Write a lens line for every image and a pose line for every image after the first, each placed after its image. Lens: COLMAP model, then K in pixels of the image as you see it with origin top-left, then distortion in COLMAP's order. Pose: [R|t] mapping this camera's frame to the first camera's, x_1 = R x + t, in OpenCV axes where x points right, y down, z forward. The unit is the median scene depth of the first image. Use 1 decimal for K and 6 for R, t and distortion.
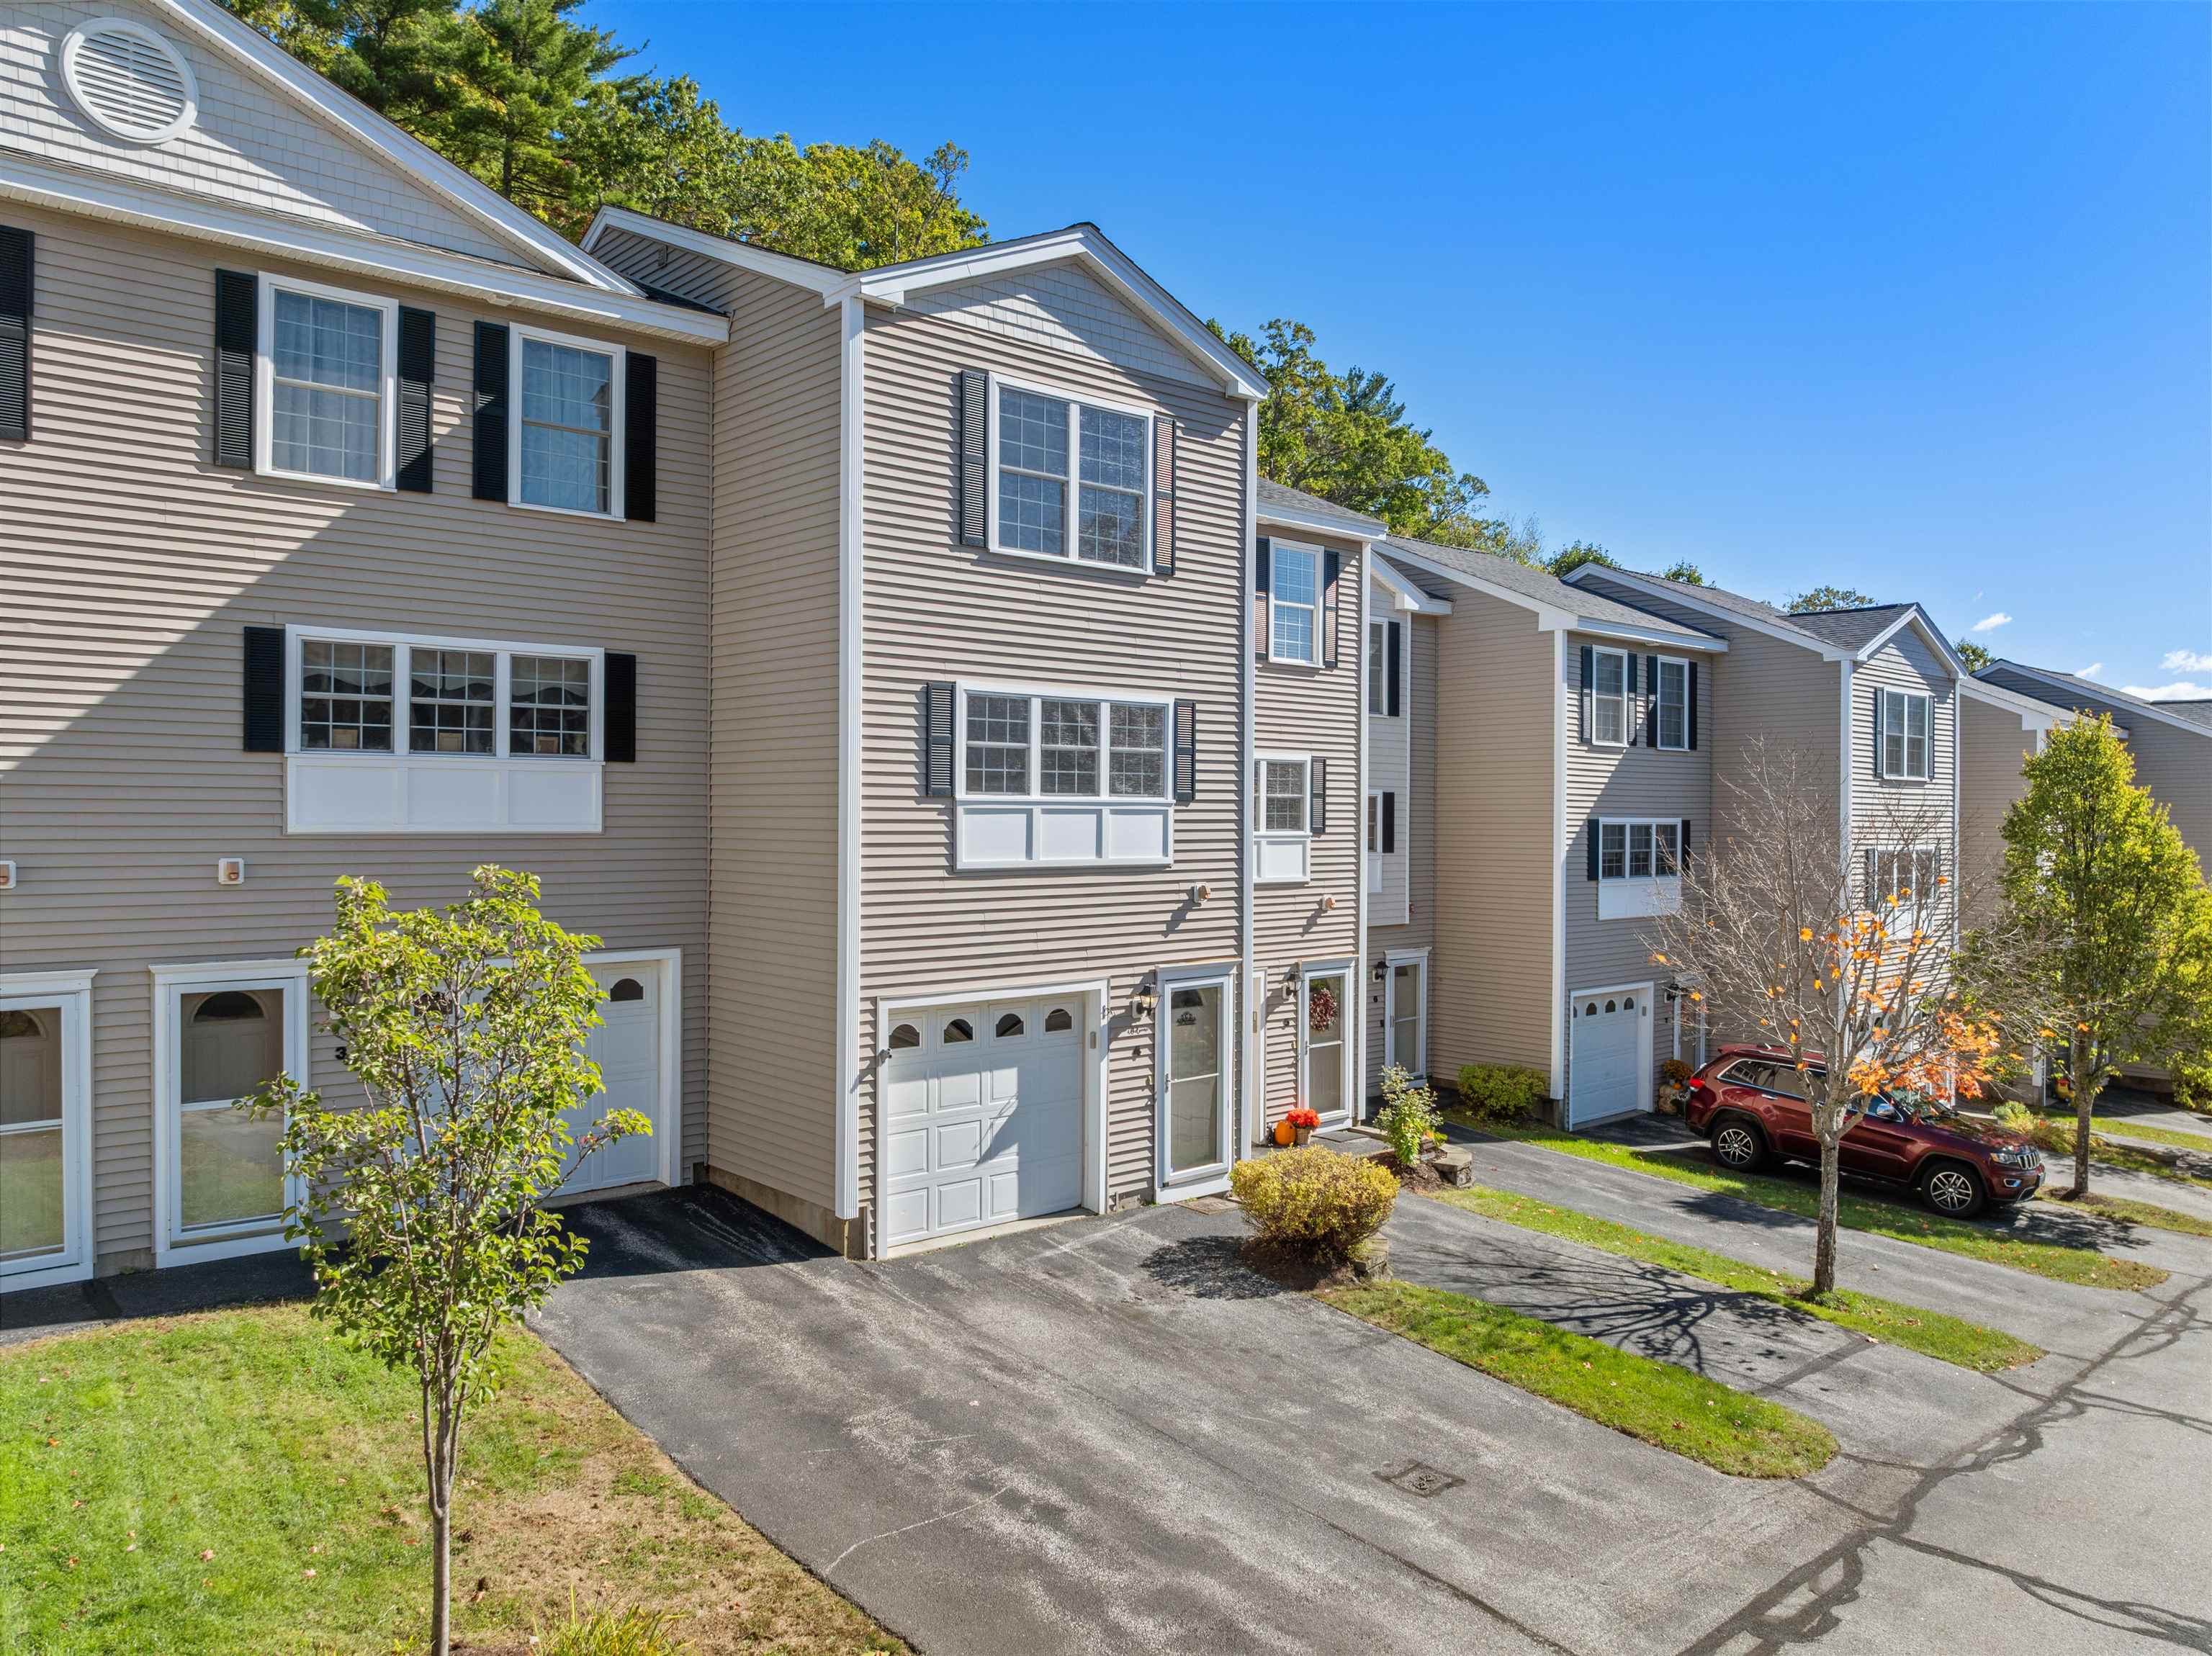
lens RADIAL K [[1545.8, 0, 1105.8], [0, 1545.8, 815.4], [0, 0, 1]] dist [-0.048585, 0.028160]
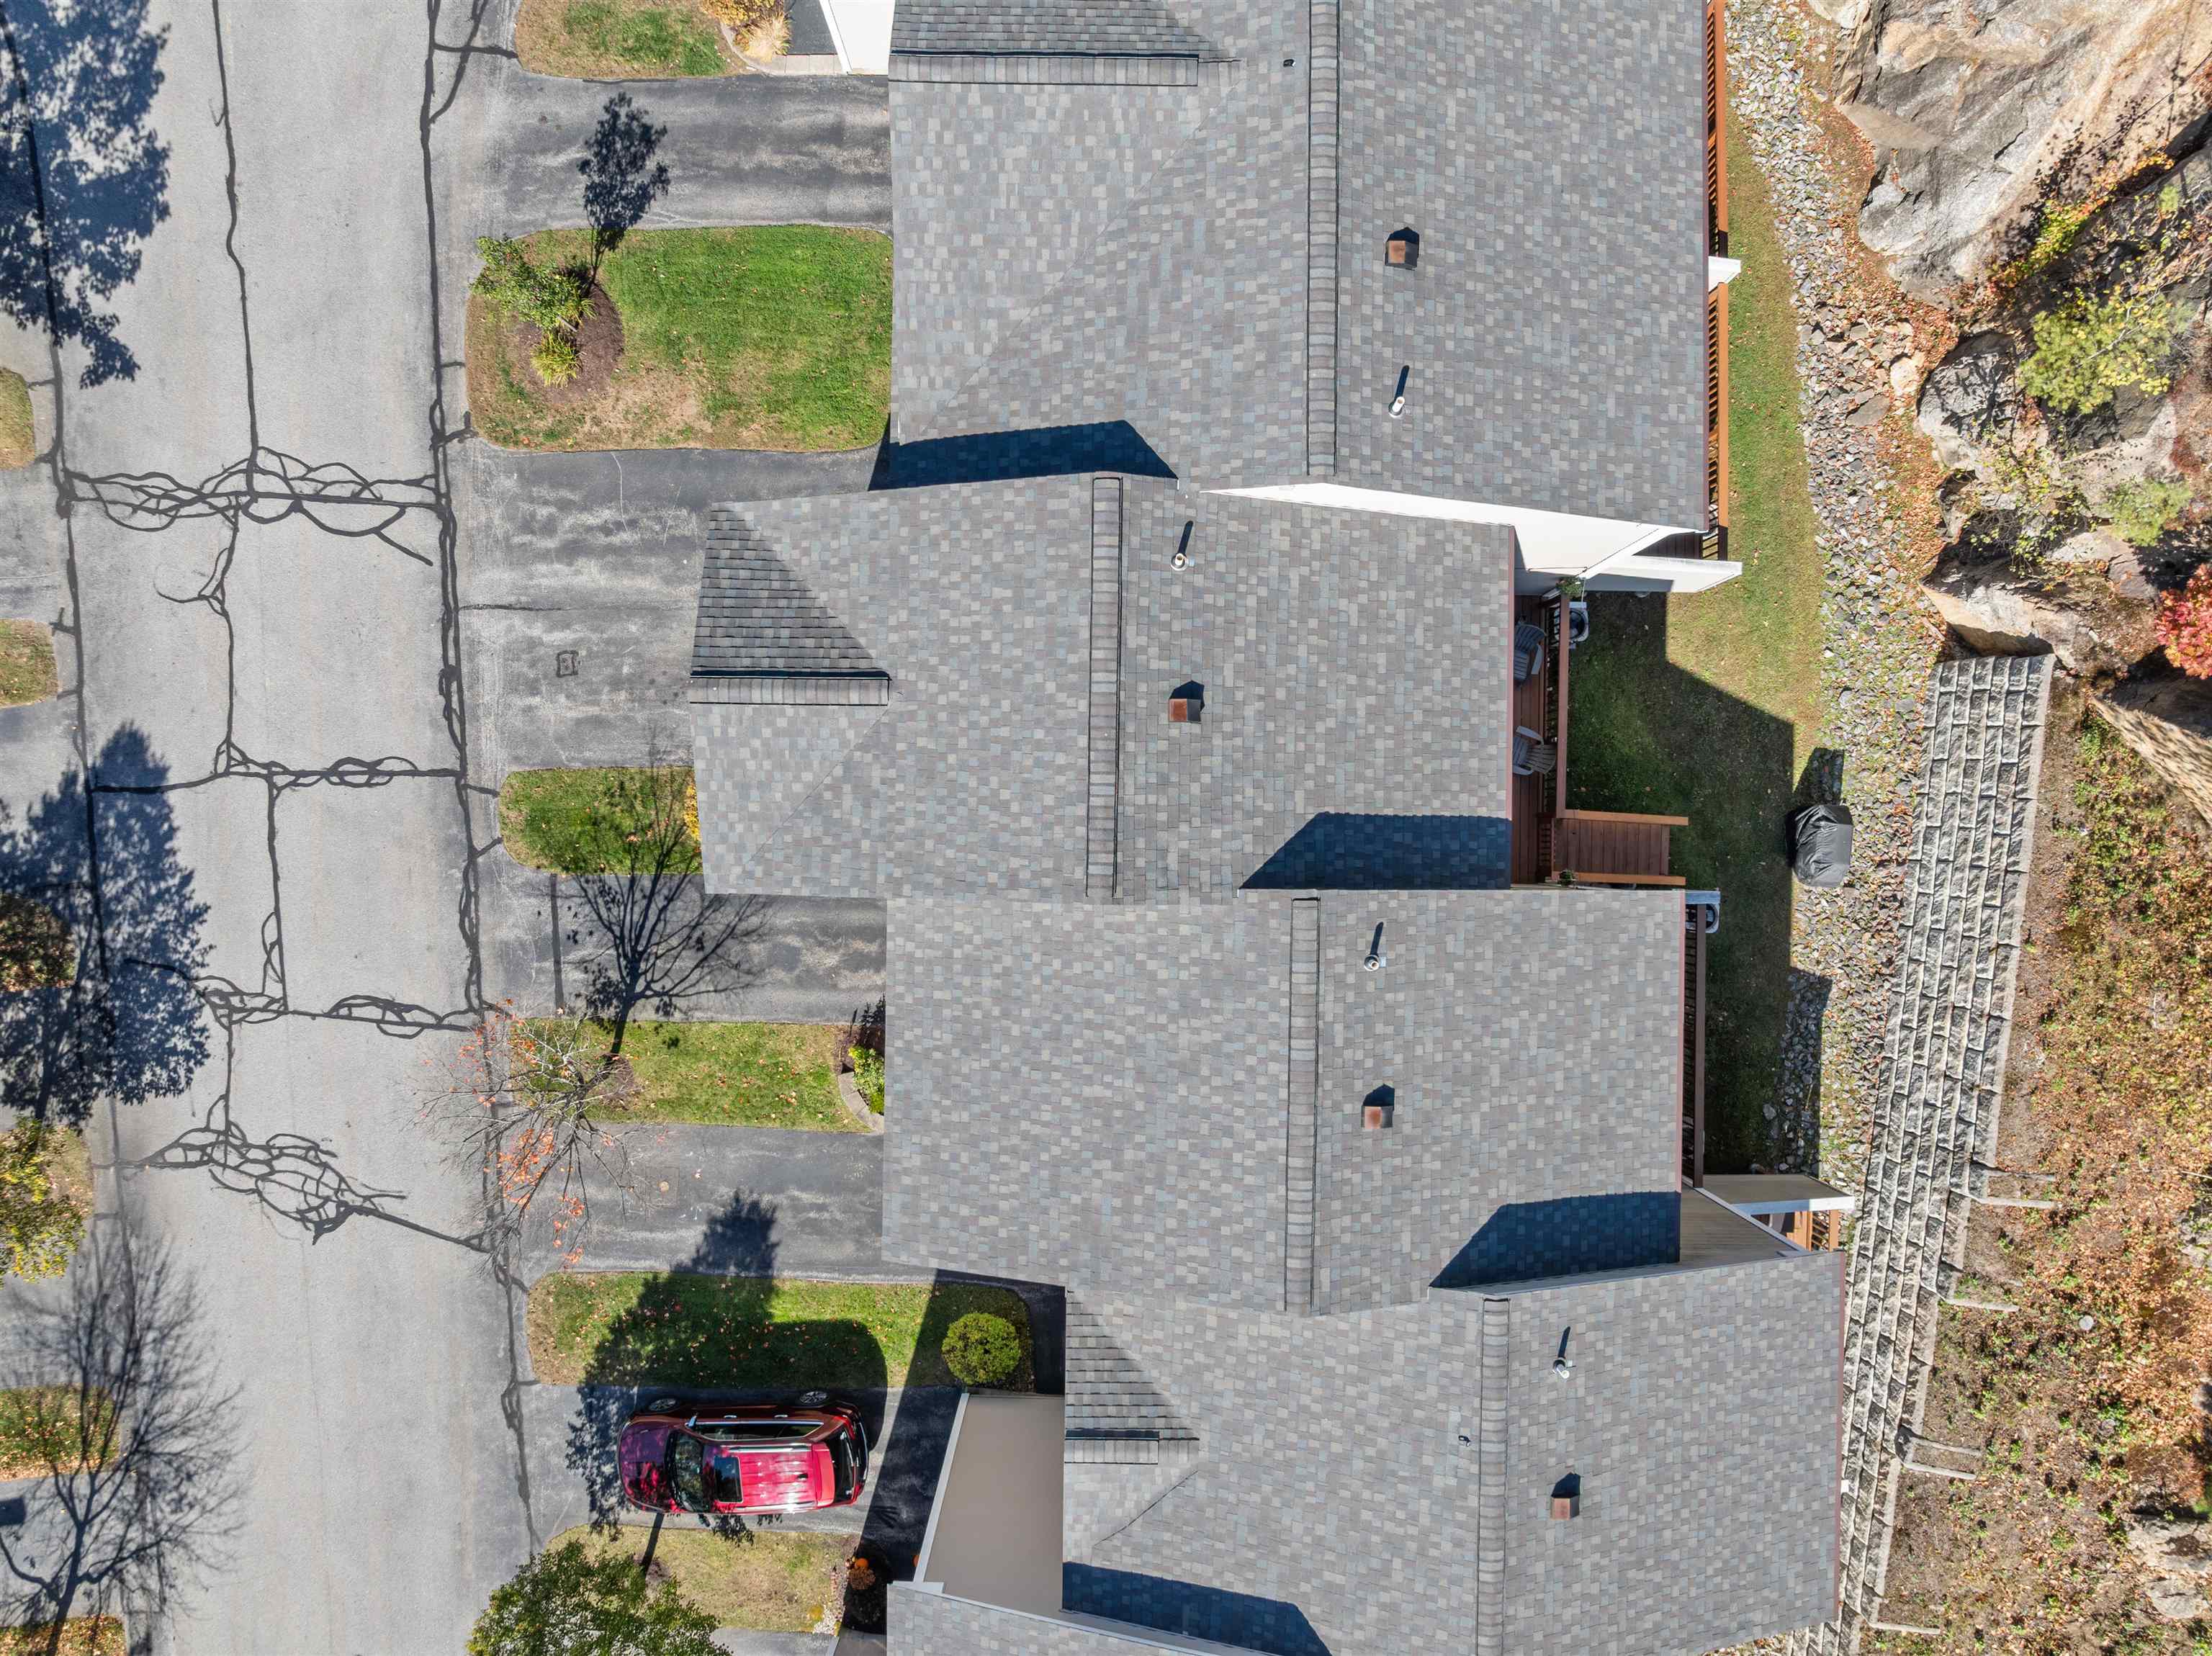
lens RADIAL K [[1570.1, 0, 1108.1], [0, 1570.1, 813.3], [0, 0, 1]] dist [-0.016593, -0.027032]
pose [[-0.670705, 0.741330, -0.024167, -0.142583], [-0.013988, 0.019934, 0.999703, -1.814071], [0.741592, 0.670844, -0.003000, 1.402601]]
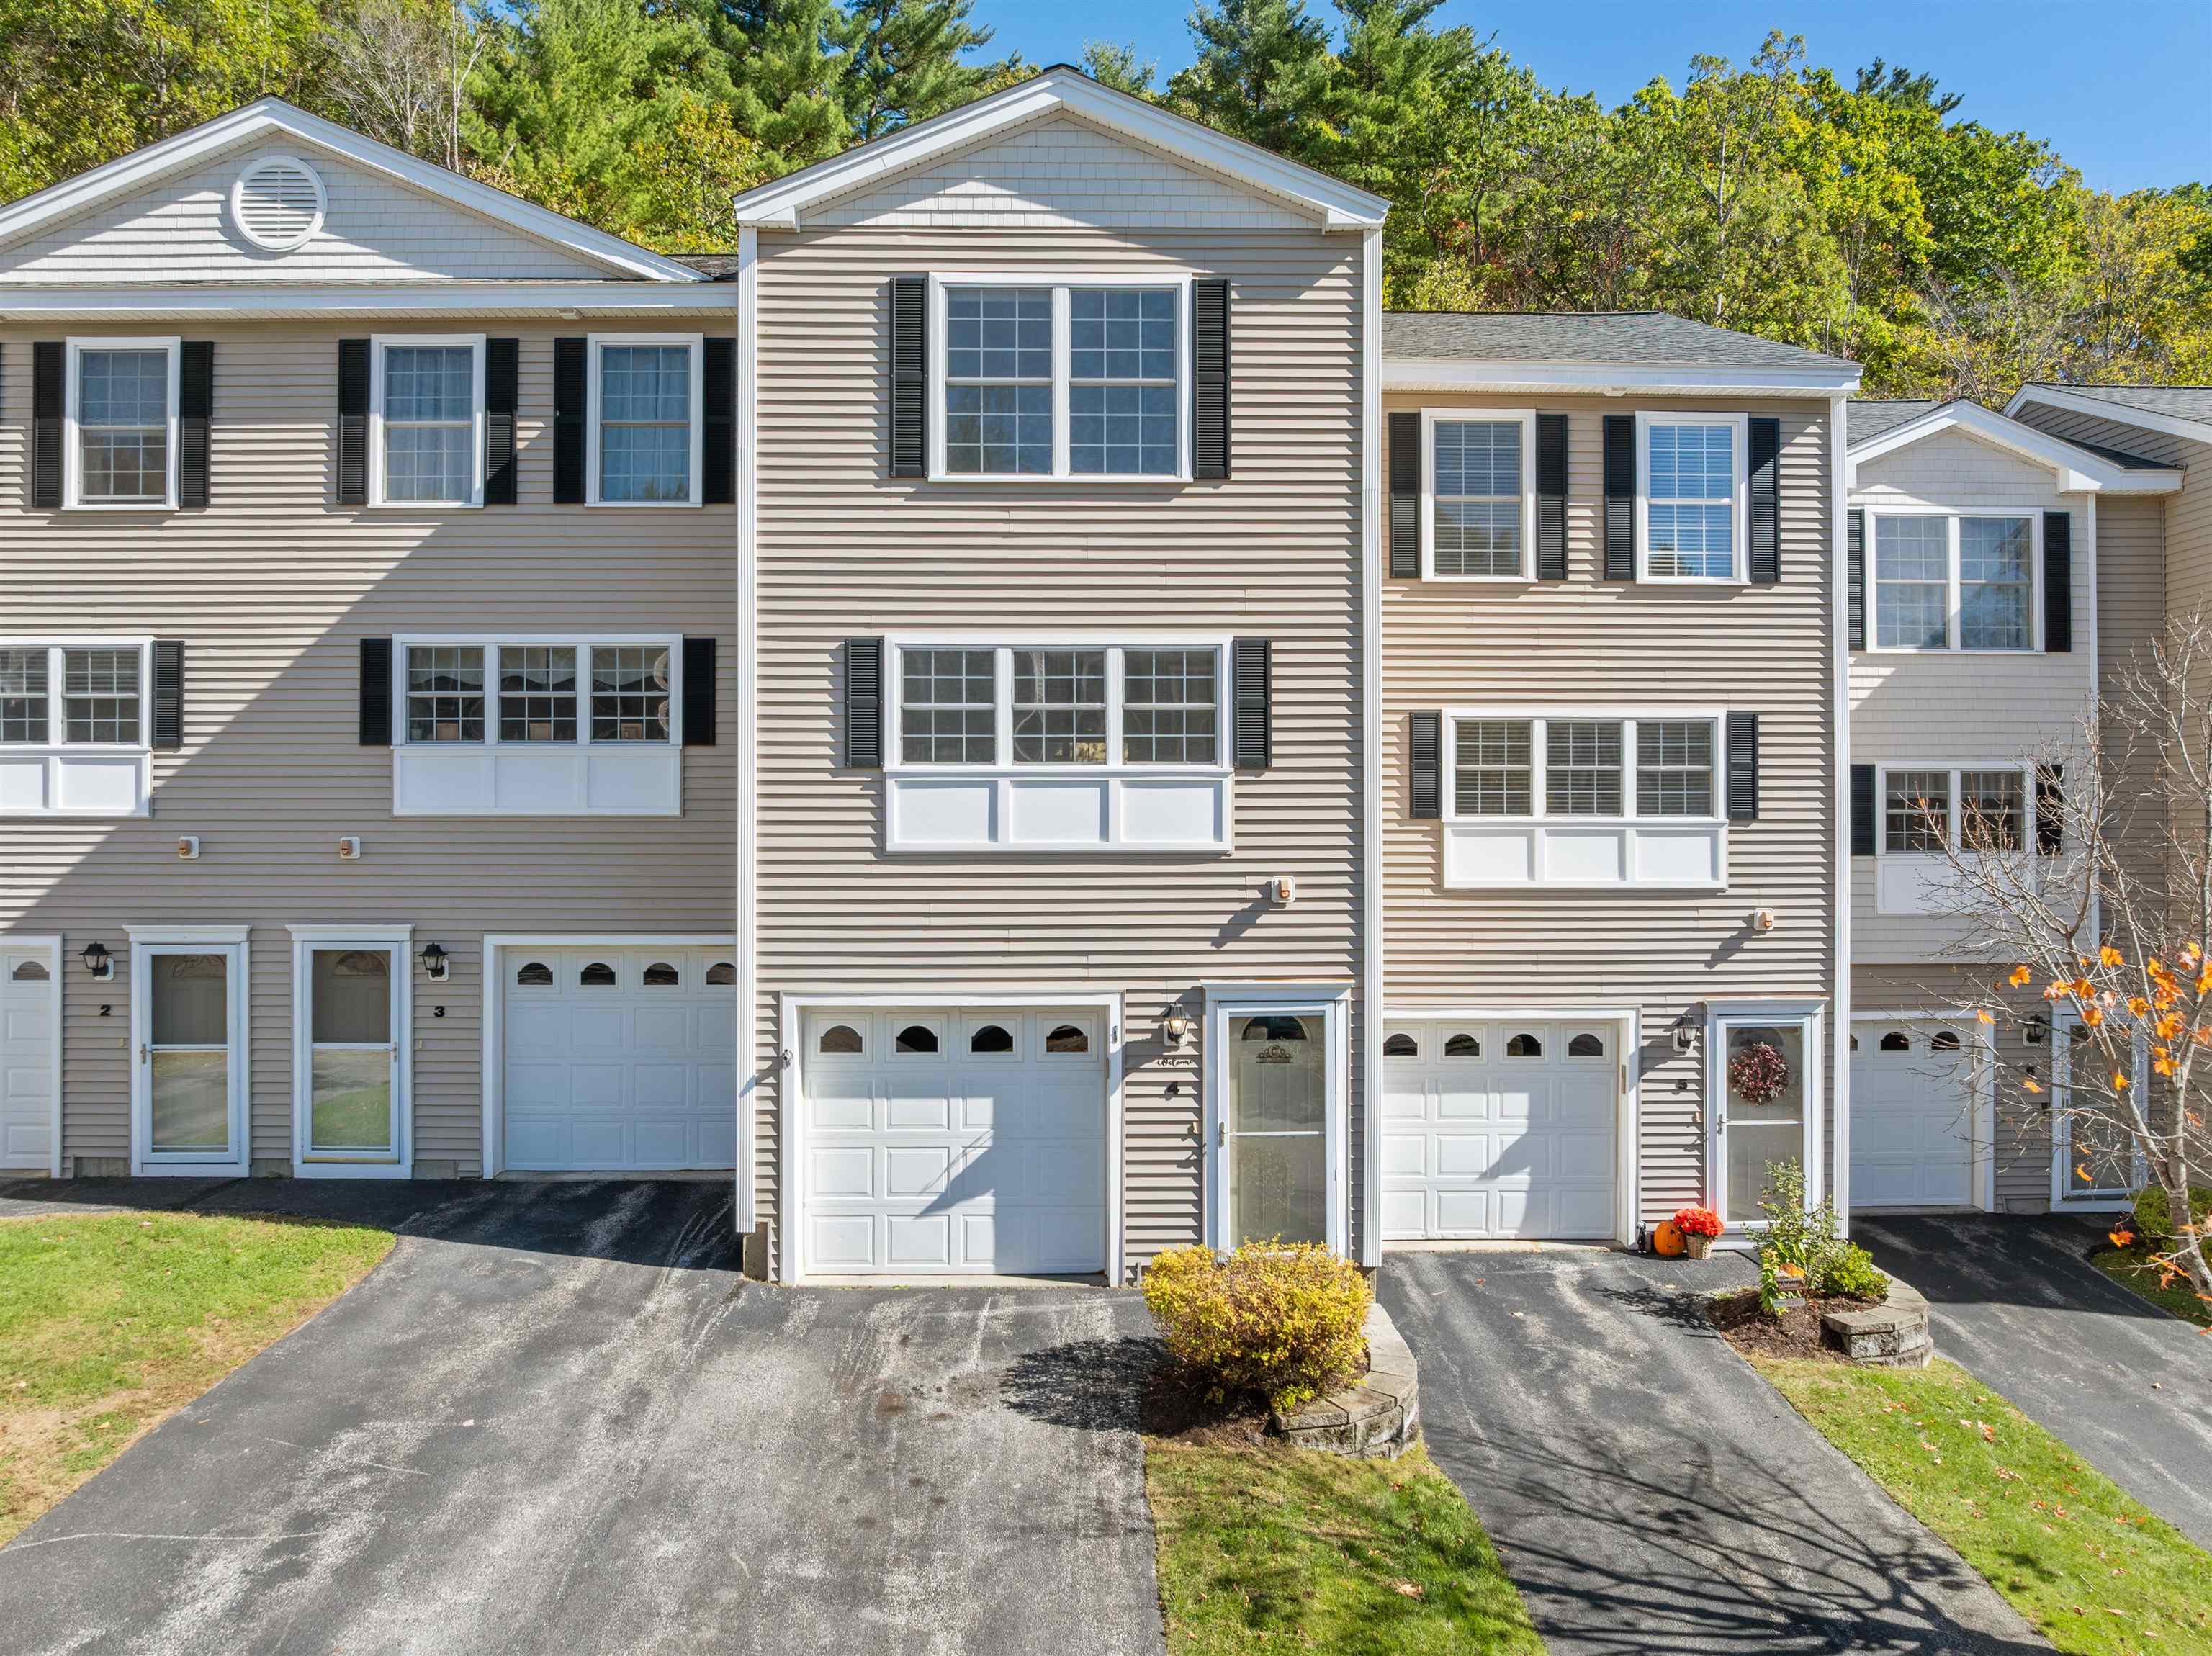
lens RADIAL K [[1570.1, 0, 1108.1], [0, 1570.1, 813.3], [0, 0, 1]] dist [-0.016593, -0.027032]
pose [[0.760800, -0.013999, -0.648835, 0.569903], [0.003975, 0.999849, -0.016911, 0.028790], [0.648974, 0.010287, 0.760741, 0.407598]]
